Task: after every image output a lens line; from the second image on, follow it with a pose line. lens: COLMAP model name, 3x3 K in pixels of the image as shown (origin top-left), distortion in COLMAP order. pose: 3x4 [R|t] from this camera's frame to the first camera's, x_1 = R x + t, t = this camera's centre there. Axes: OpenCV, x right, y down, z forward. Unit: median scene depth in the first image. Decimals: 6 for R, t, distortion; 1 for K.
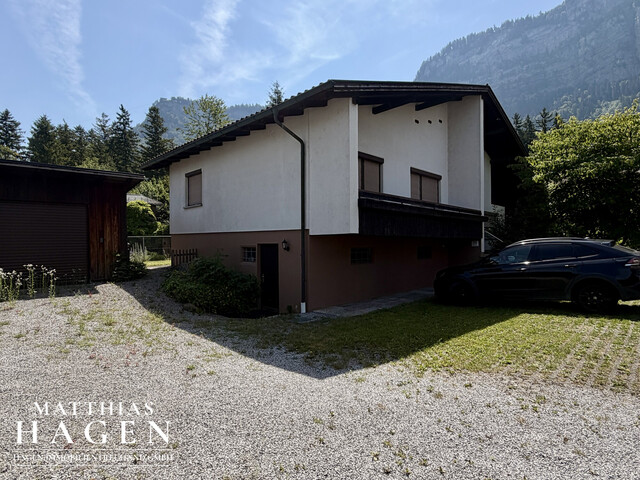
lens RADIAL K [[340.5, 0, 320.0], [0, 340.5, 240.0], [0, 0, 1]] dist [0.001995, -0.000009]
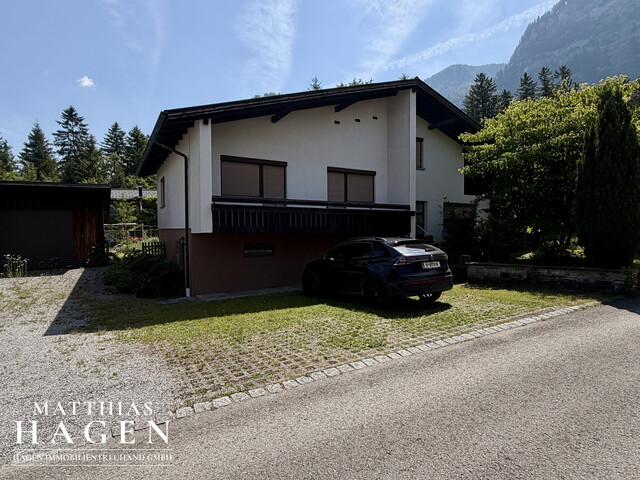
lens RADIAL K [[334.1, 0, 320.0], [0, 334.1, 240.0], [0, 0, 1]] dist [-0.000250, 0.000593]
pose [[0.971108, 0.003133, -0.238618, 0.567694], [0.006724, 0.999158, 0.040485, -0.029082], [0.238544, -0.040919, 0.970269, -0.041979]]
